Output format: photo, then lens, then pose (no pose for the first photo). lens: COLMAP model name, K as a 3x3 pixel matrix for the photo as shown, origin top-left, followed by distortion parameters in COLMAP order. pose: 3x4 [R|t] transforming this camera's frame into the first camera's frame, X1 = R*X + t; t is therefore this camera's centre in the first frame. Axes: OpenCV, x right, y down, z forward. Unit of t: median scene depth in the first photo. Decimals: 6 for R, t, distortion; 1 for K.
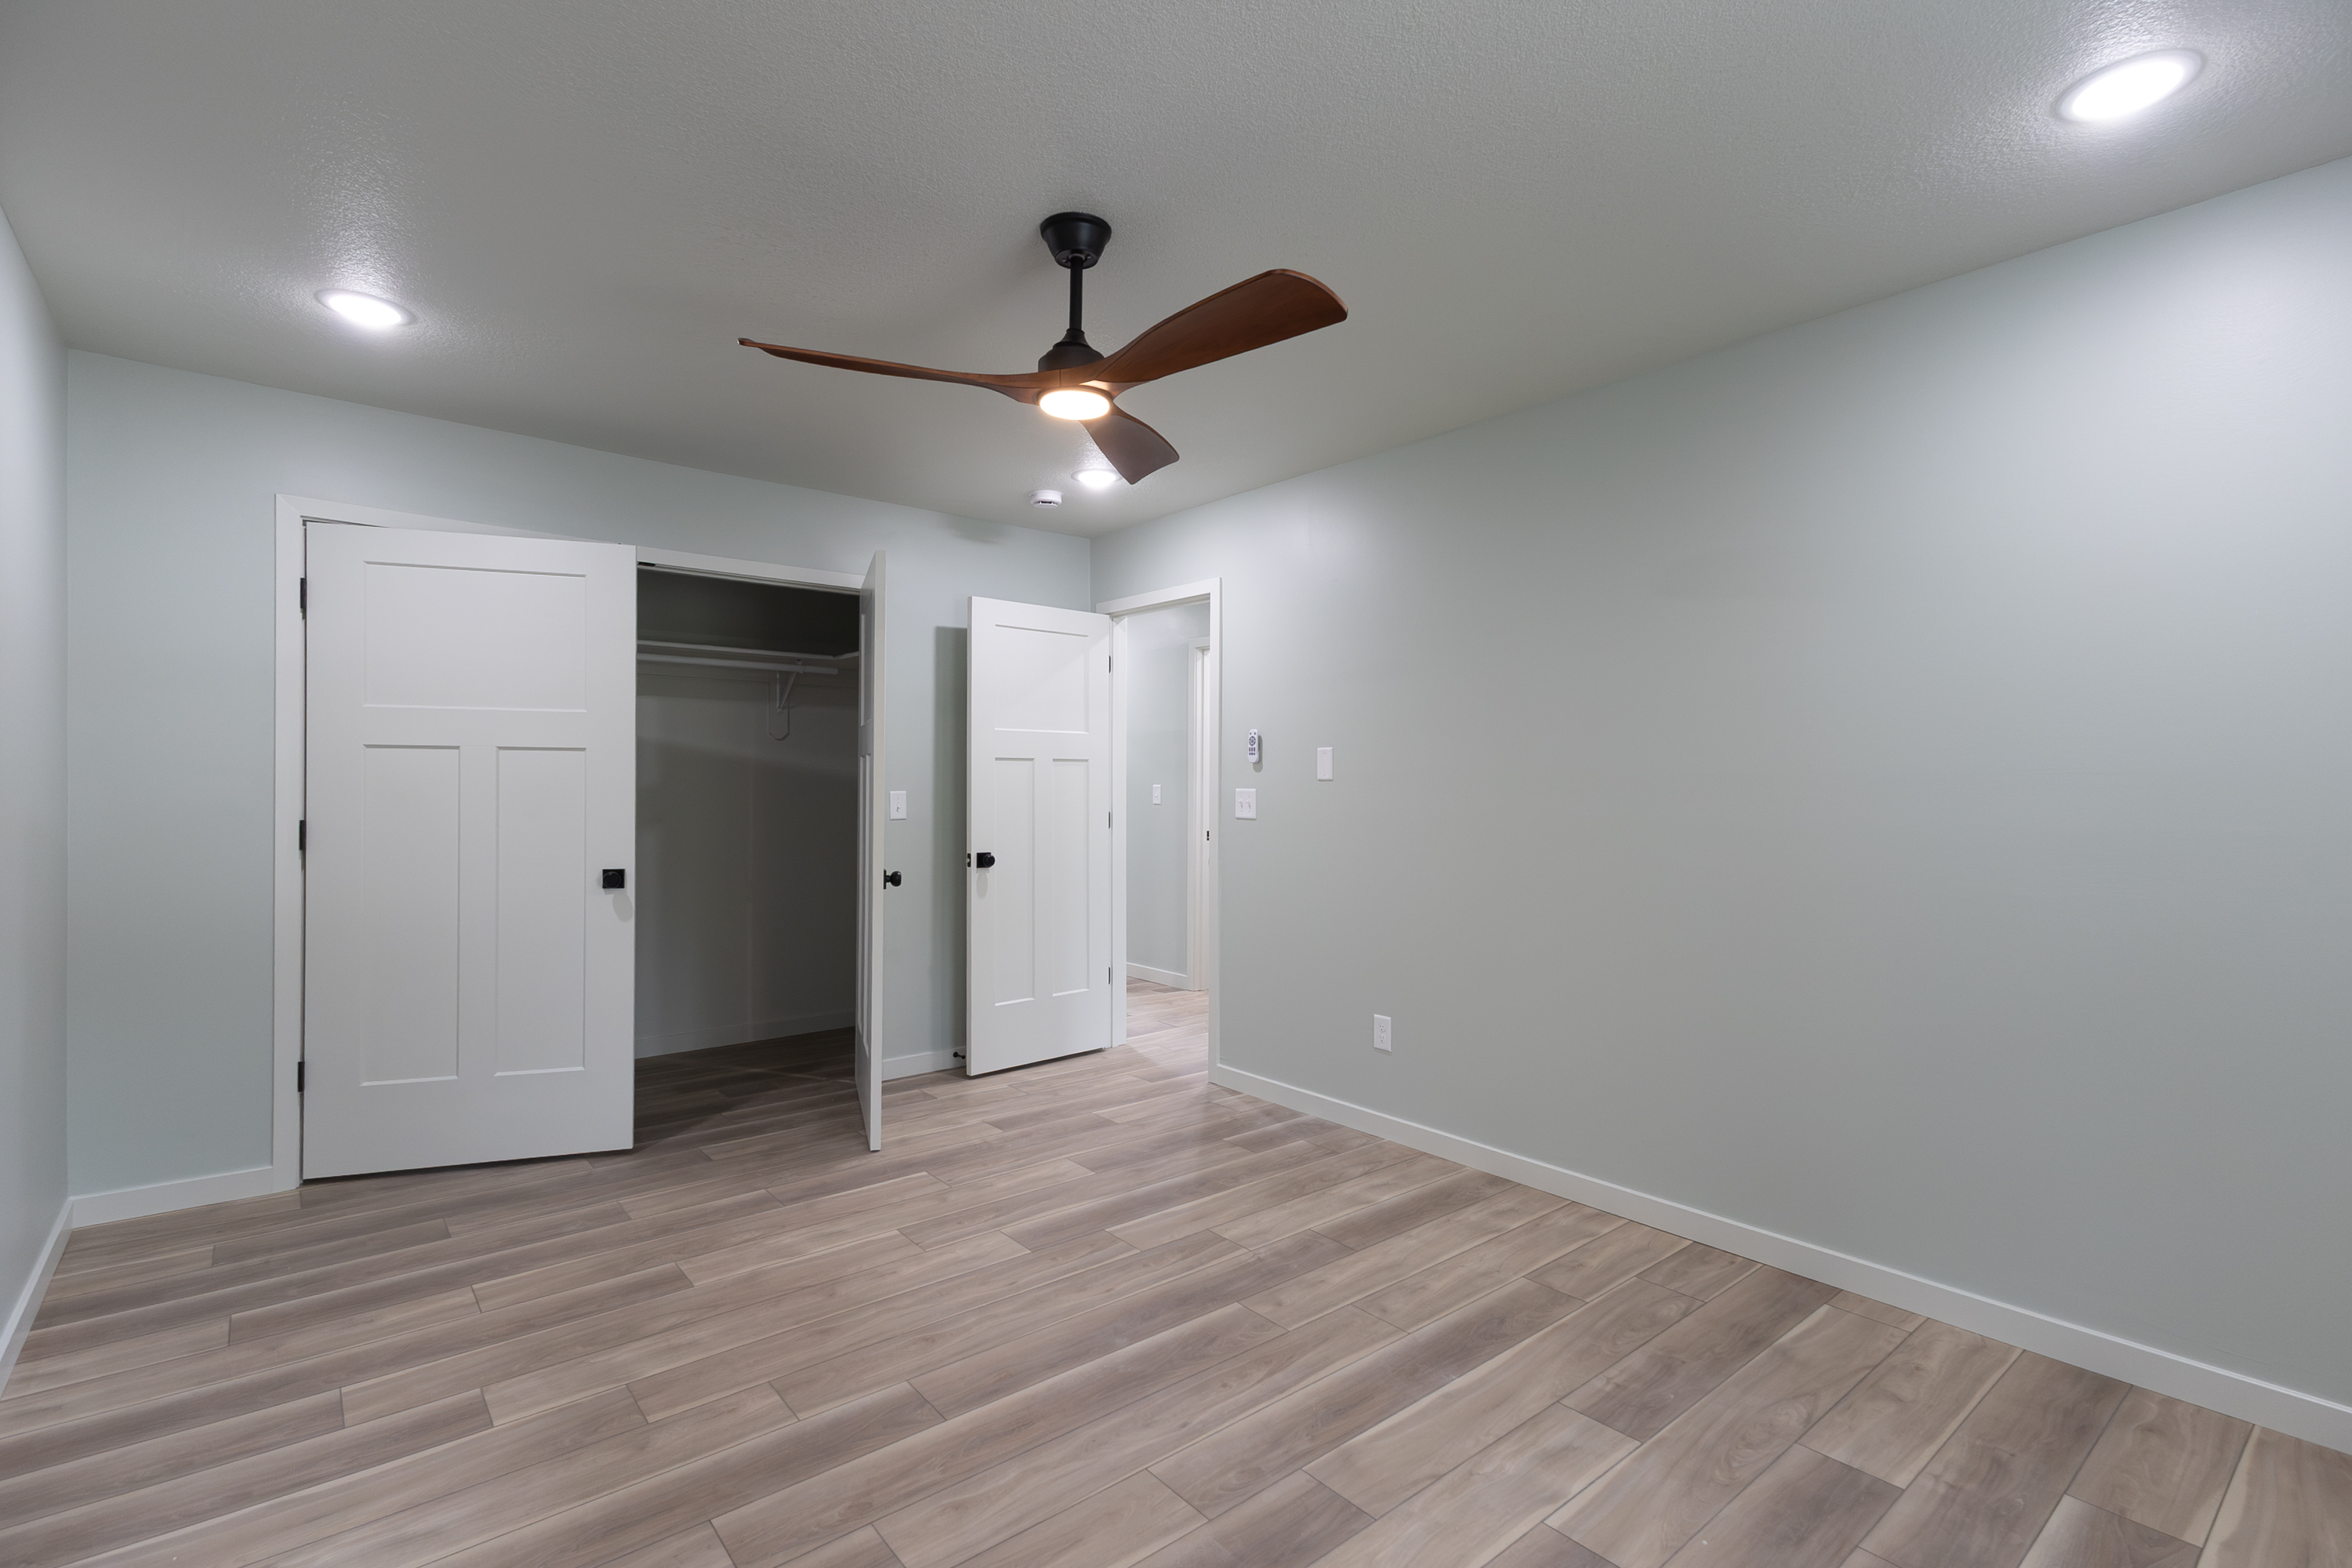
lens RADIAL K [[1084.1, 0, 1176.0], [0, 1084.1, 784.0], [0, 0, 1]] dist [0.031687, 0.000097]
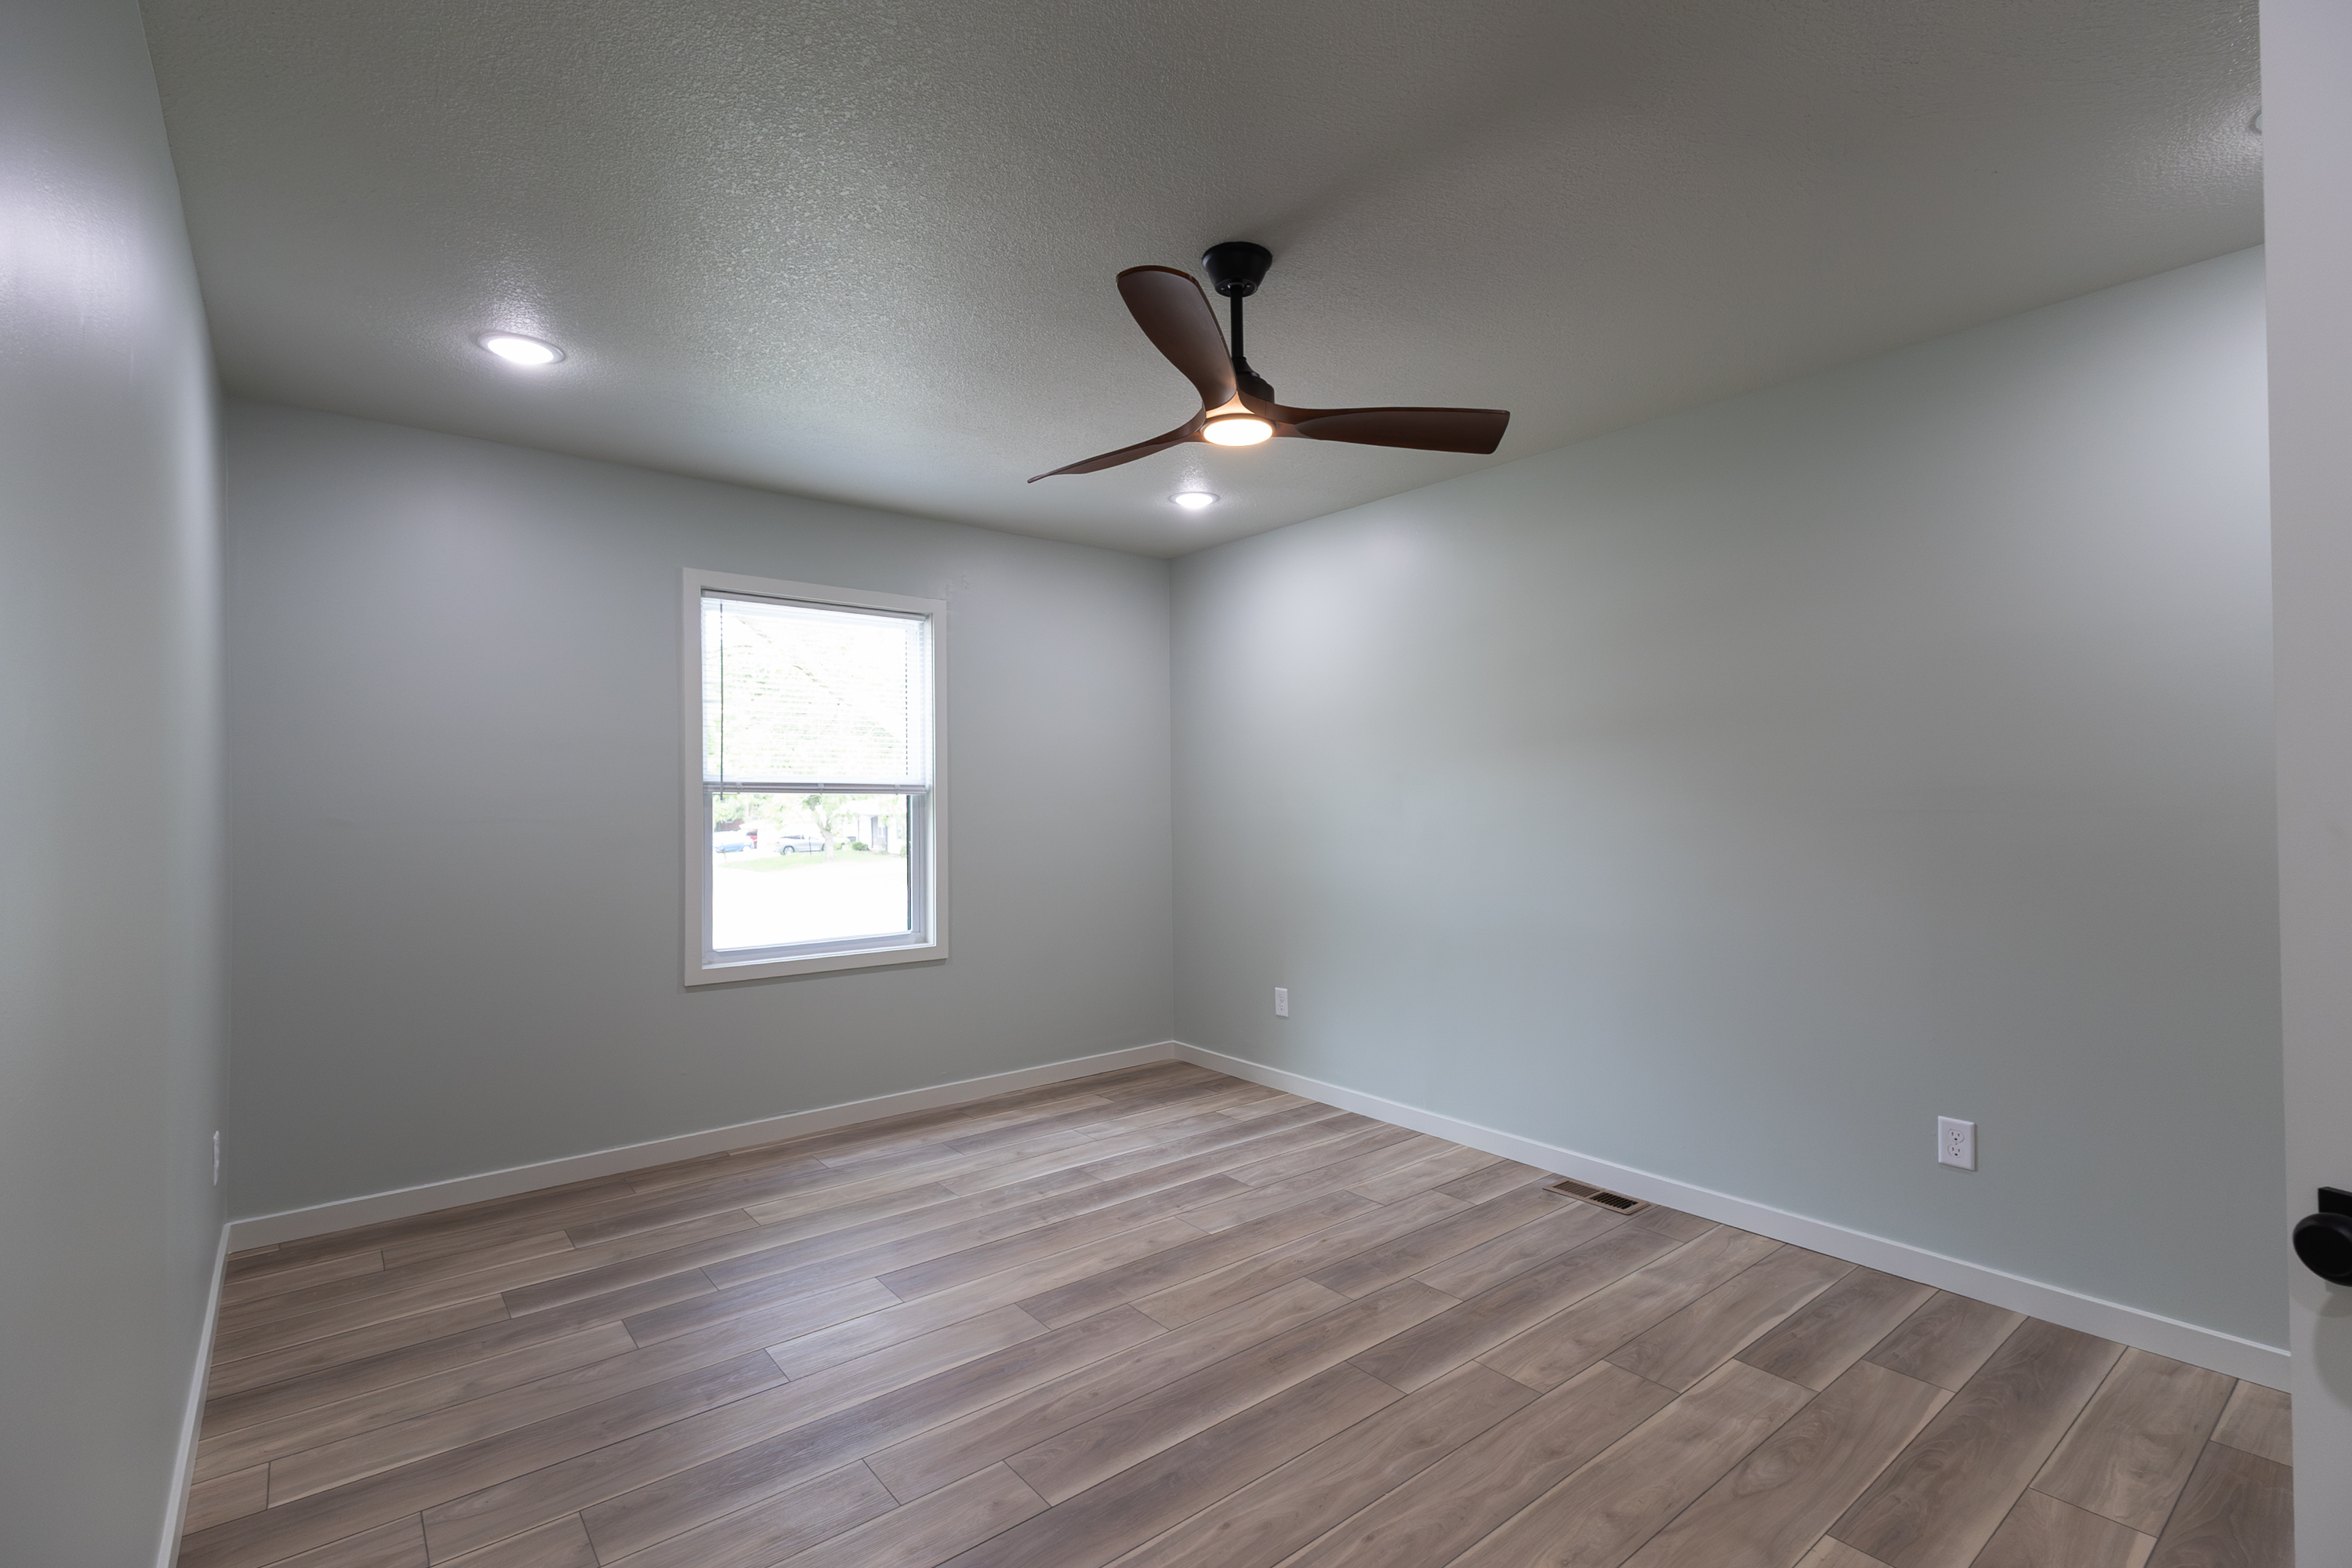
lens RADIAL K [[1084.1, 0, 1176.0], [0, 1084.1, 784.0], [0, 0, 1]] dist [0.031687, 0.000097]
pose [[-0.999905, 0.005368, 0.012656, -0.047886], [0.005242, 0.999936, -0.009979, -0.012027], [-0.012709, -0.009912, -0.999870, 2.050047]]
